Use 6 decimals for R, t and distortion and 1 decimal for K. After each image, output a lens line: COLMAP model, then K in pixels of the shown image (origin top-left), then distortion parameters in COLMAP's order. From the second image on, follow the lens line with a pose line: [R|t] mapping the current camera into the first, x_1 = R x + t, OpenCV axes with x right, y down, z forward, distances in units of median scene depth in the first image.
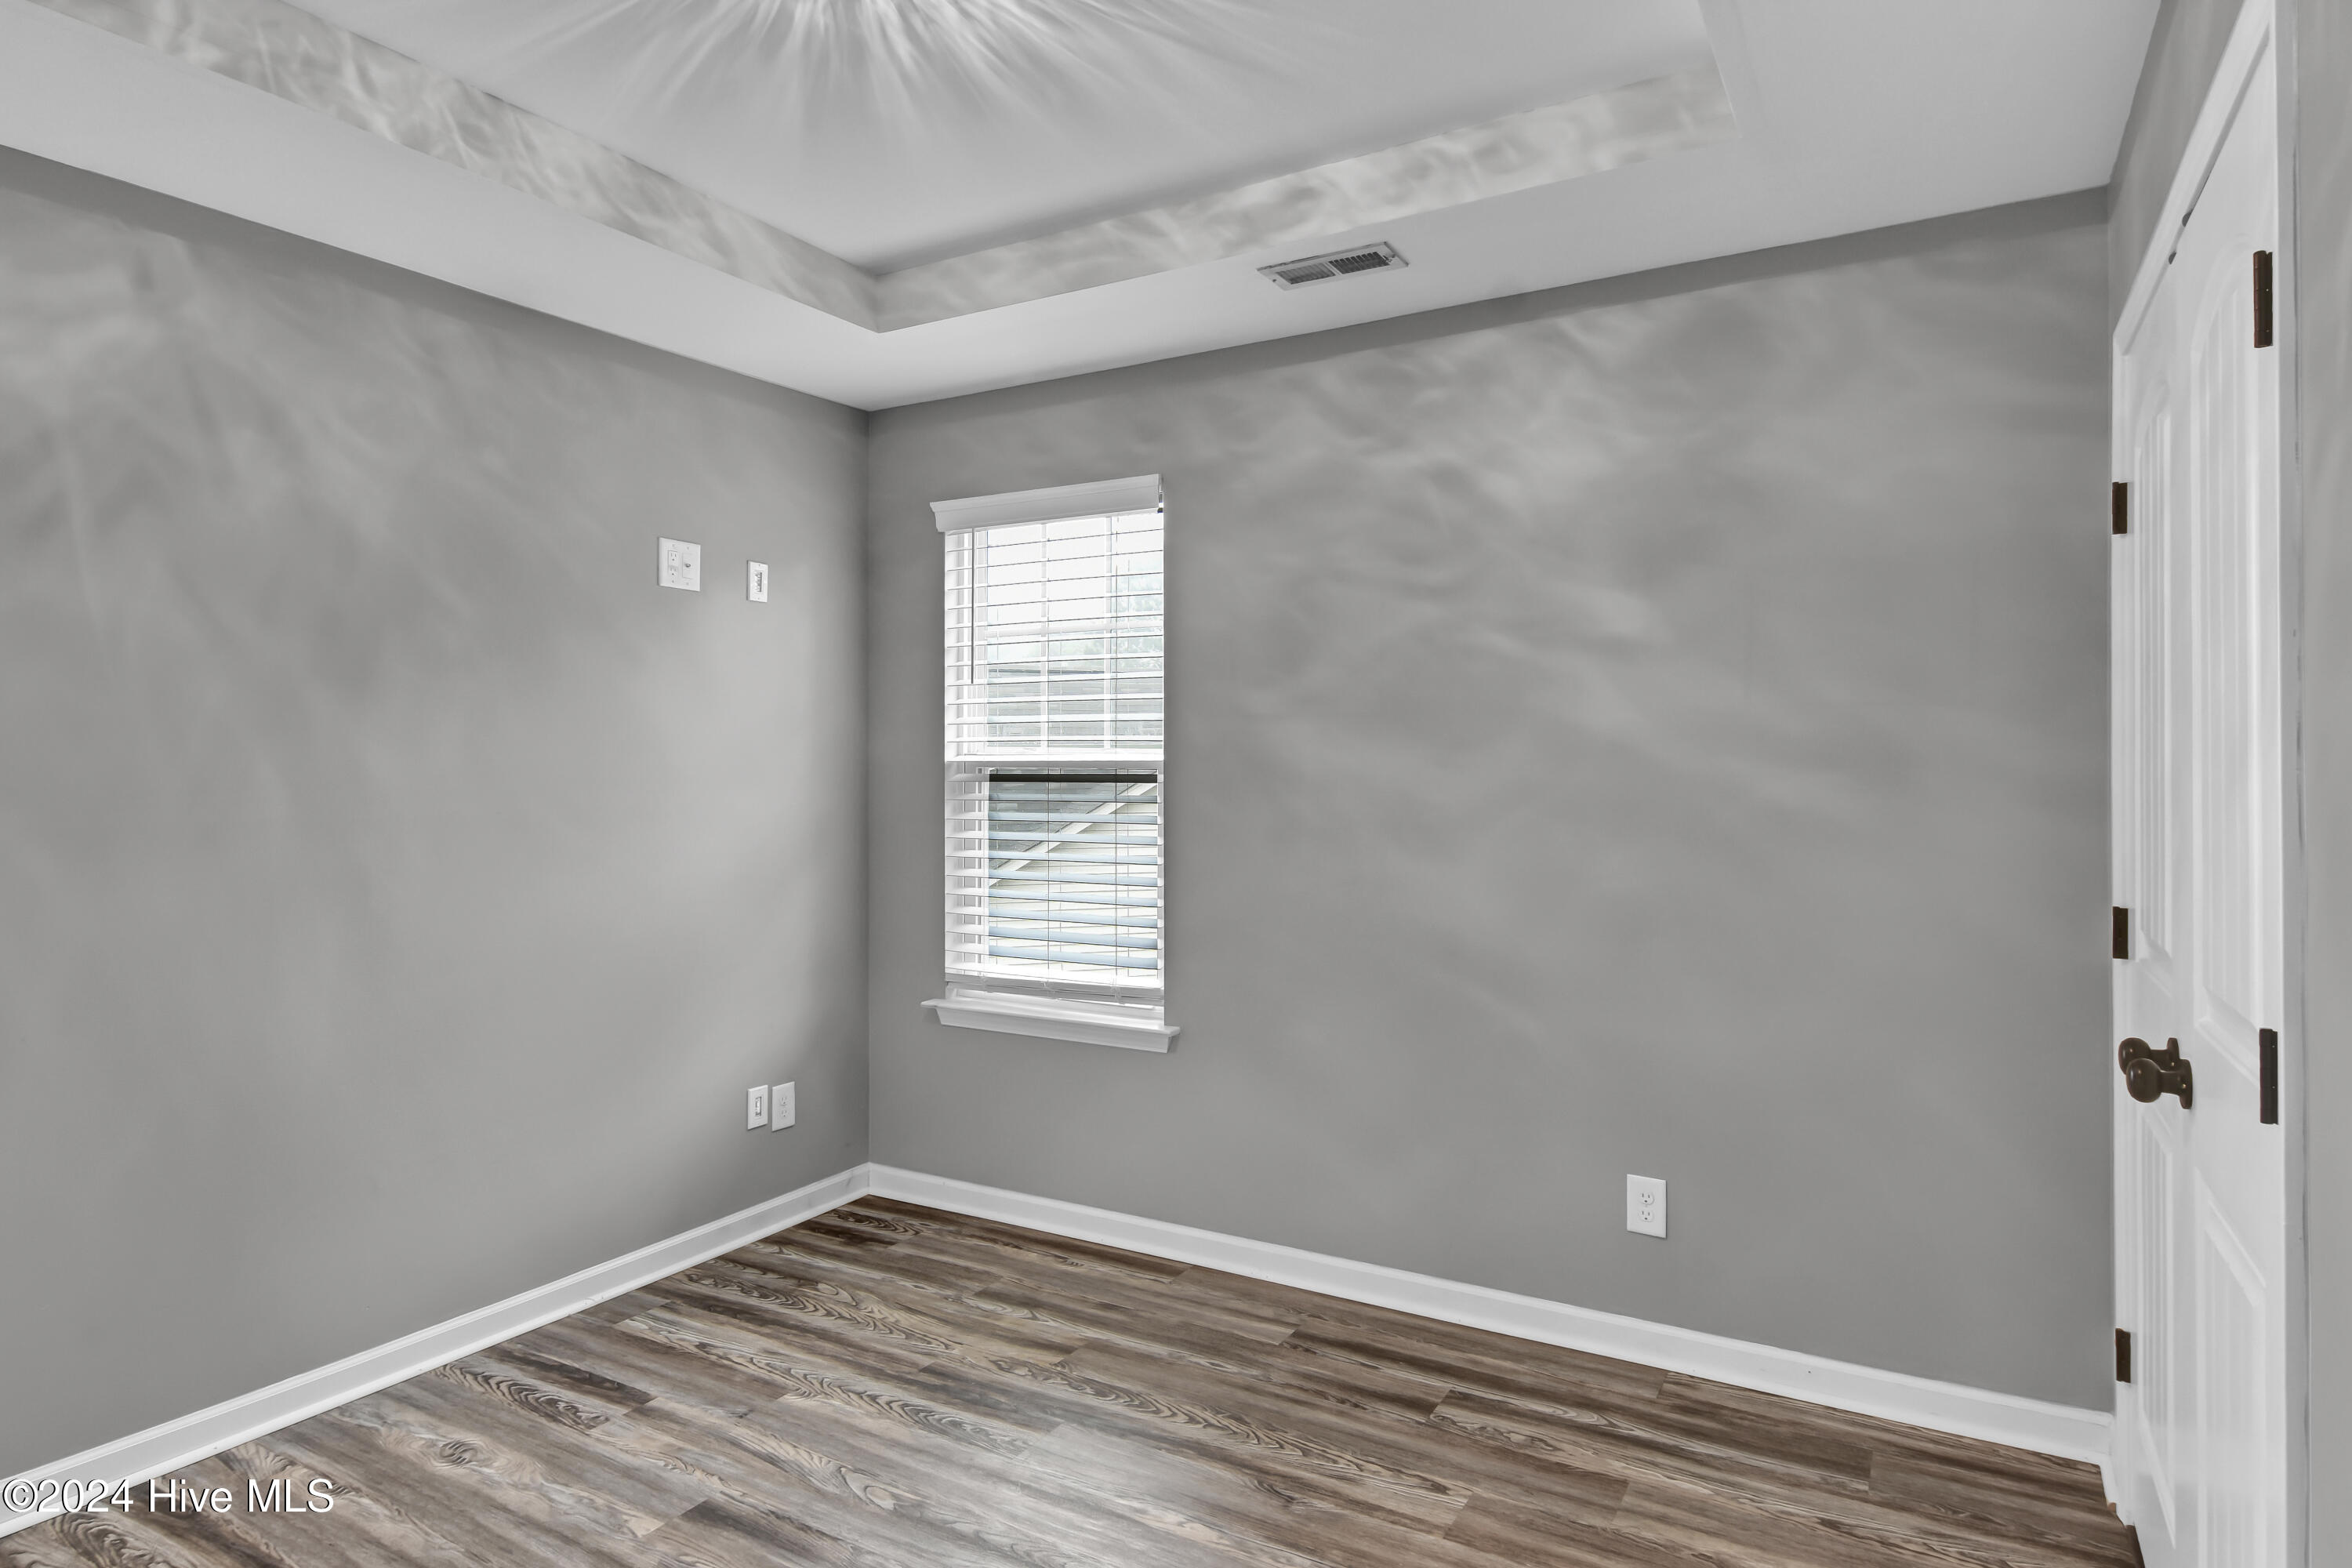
lens RADIAL K [[1276.9, 0, 1167.0], [0, 1276.9, 770.3], [0, 0, 1]] dist [0.021767, -0.019319]
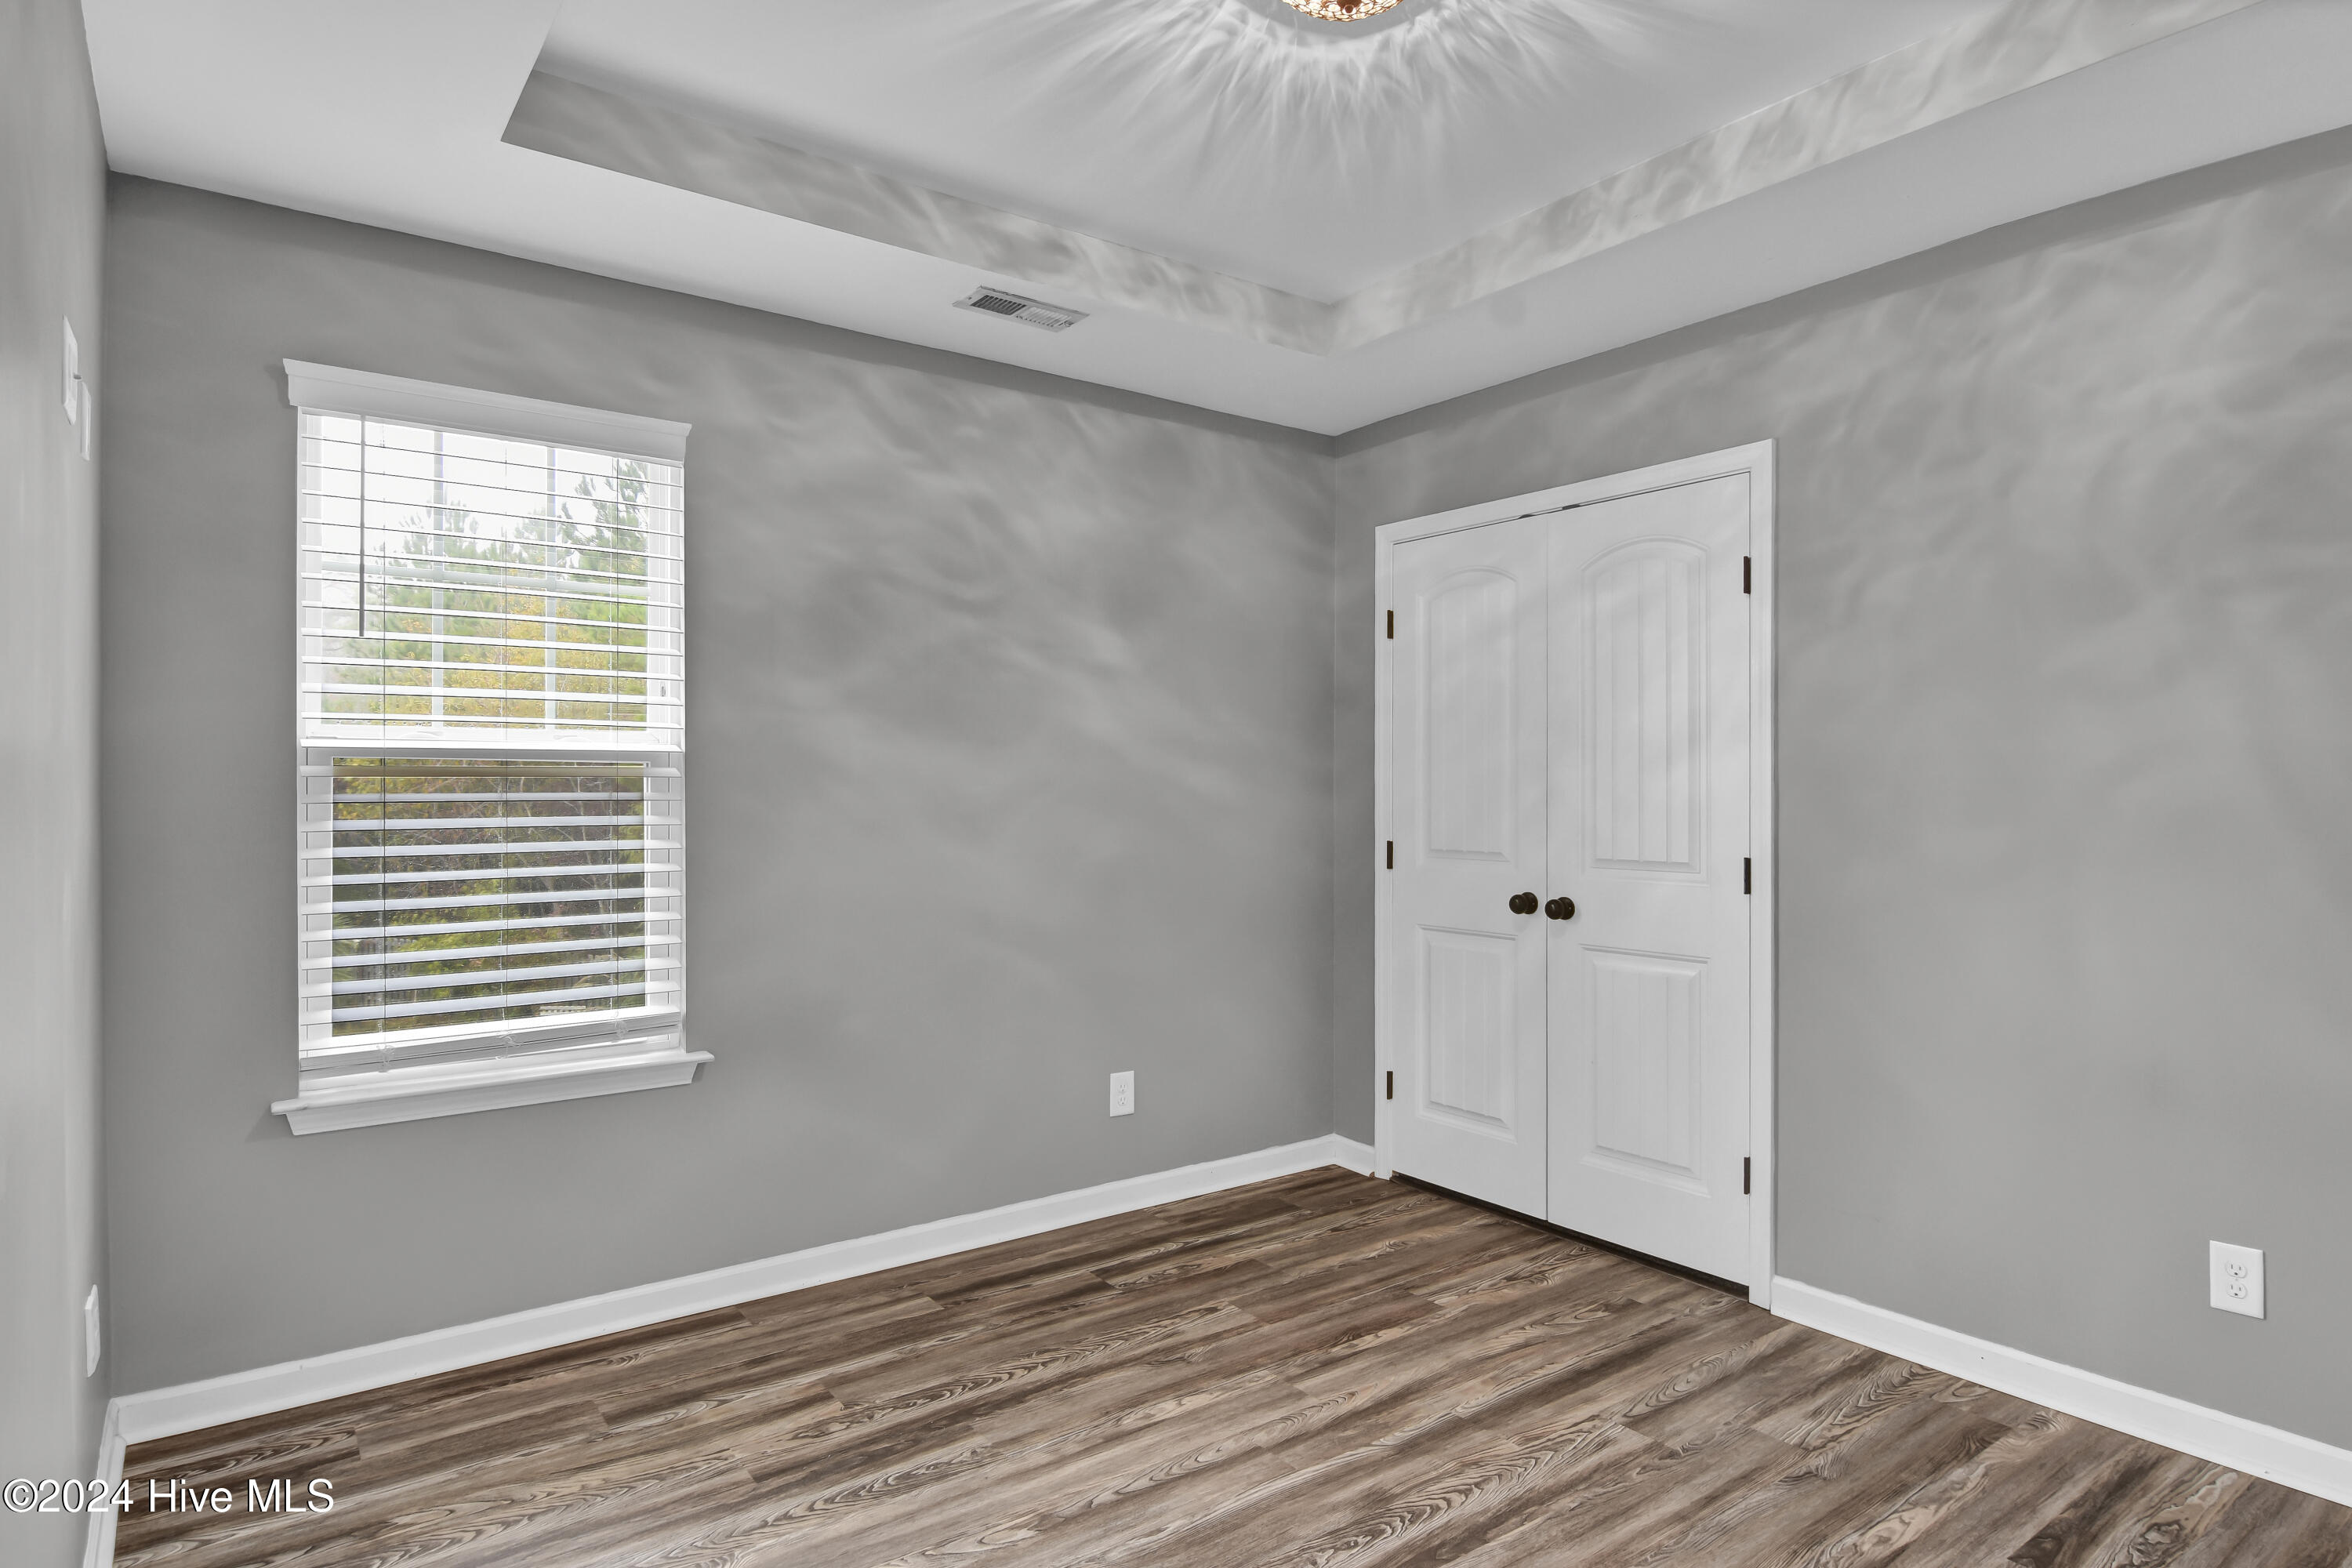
lens RADIAL K [[1233.5, 0, 1245.1], [0, 1233.5, 781.2], [0, 0, 1]] dist [0.004269, -0.012074]
pose [[0.407737, -0.002596, 0.913096, -0.719708], [-0.003611, 0.999984, 0.004456, 0.008578], [-0.913092, -0.005114, 0.407721, 0.352761]]
